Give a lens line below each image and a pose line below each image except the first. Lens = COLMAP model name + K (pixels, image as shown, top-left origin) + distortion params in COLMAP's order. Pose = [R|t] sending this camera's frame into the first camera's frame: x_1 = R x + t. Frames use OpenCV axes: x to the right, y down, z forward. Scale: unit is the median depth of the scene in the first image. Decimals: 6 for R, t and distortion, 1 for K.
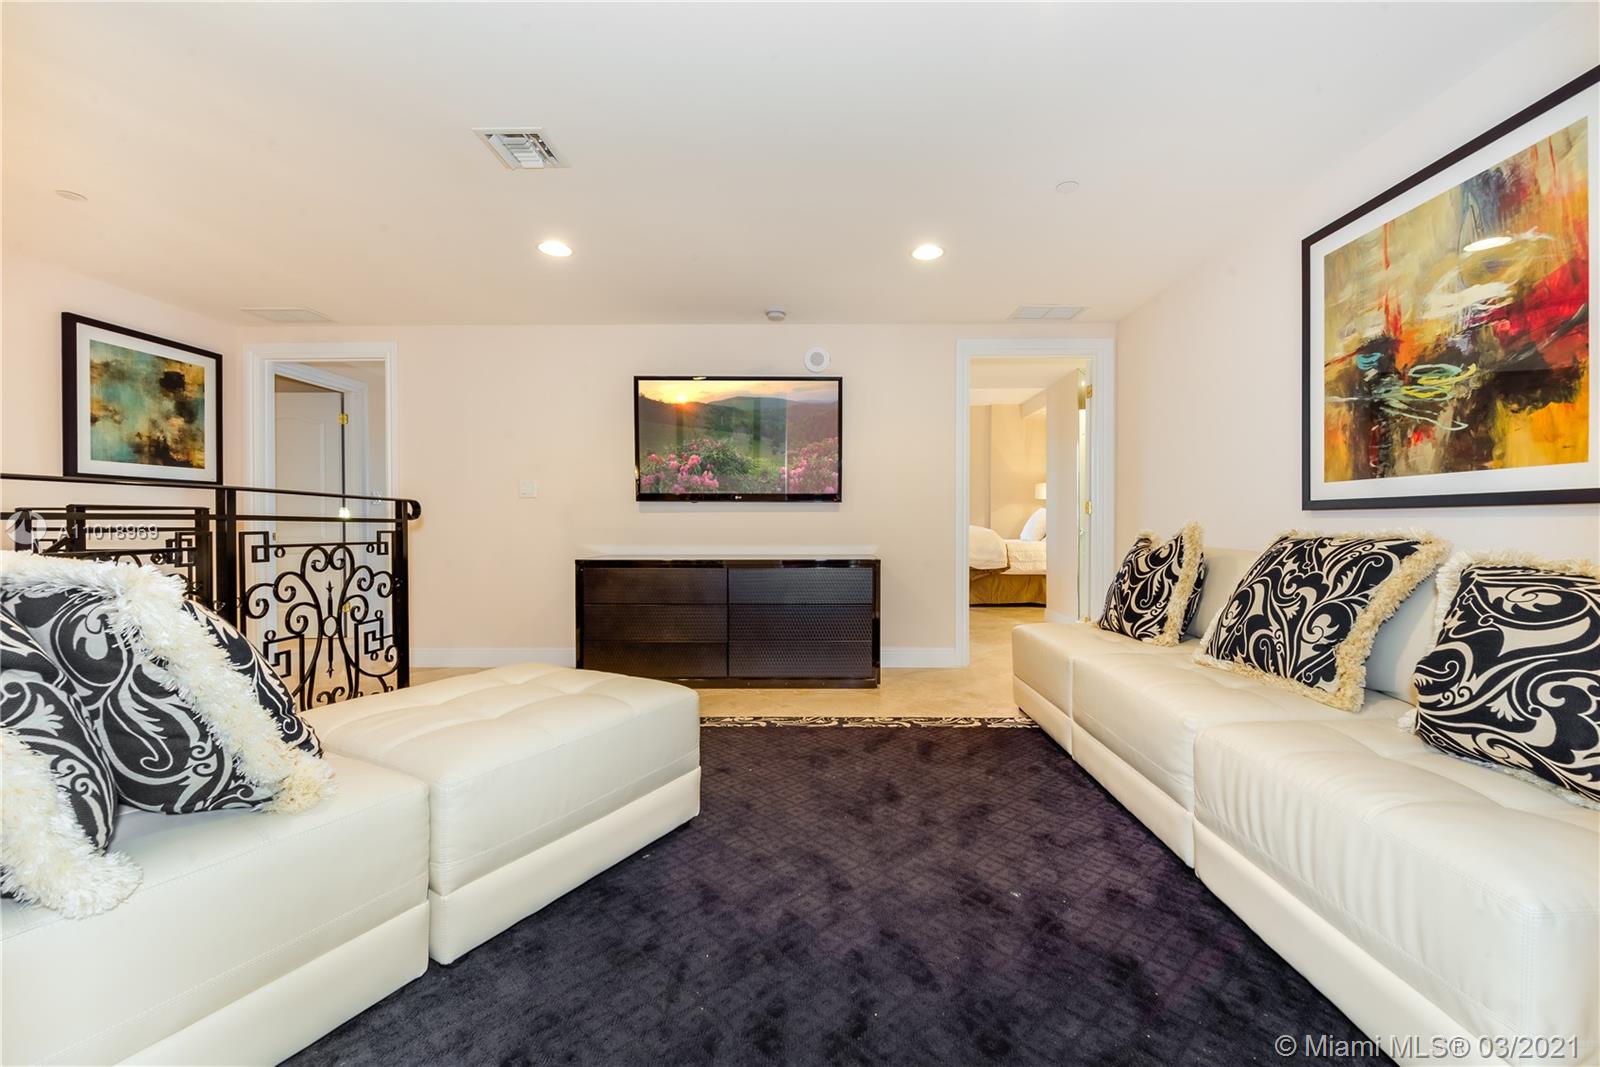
lens RADIAL K [[645.9, 0, 826.7], [0, 645.9, 526.8], [0, 0, 1]] dist [0.000039, -0.000269]
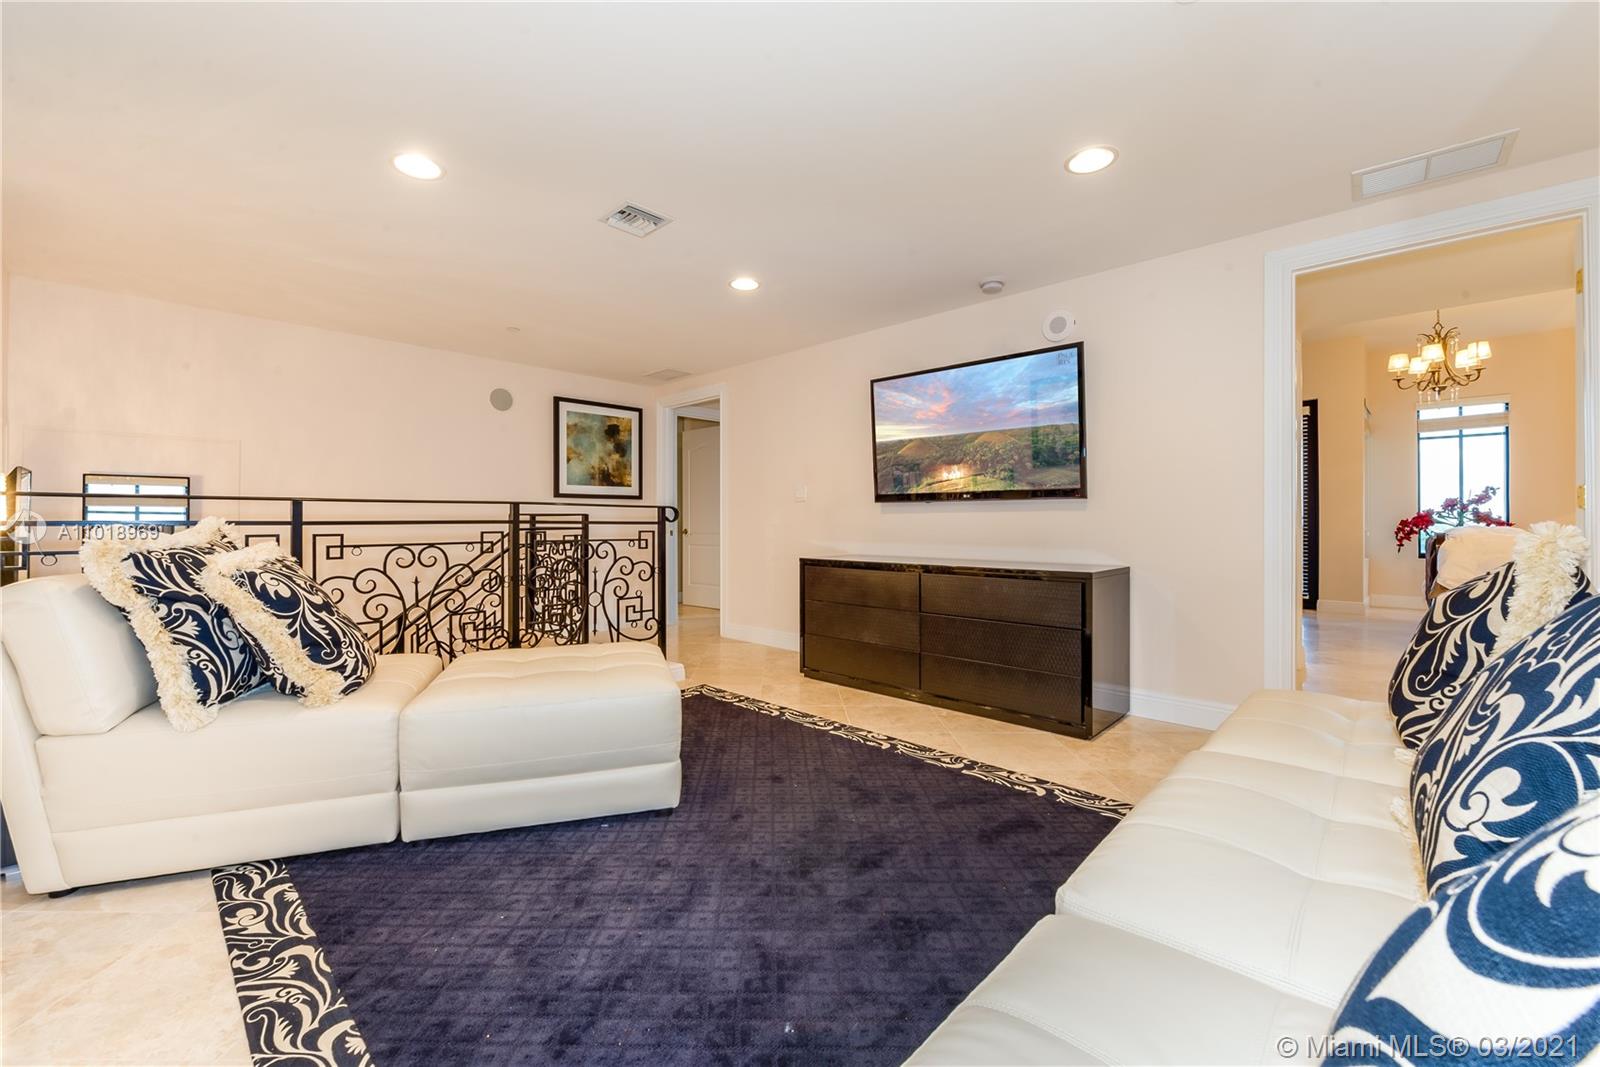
lens RADIAL K [[649.6, 0, 804.1], [0, 649.6, 515.4], [0, 0, 1]] dist [-0.002720, -0.000239]
pose [[0.722432, -0.007221, -0.691404, 0.483533], [-0.002075, 0.999918, -0.012612, -0.009004], [0.691439, 0.010546, 0.722358, 0.271116]]
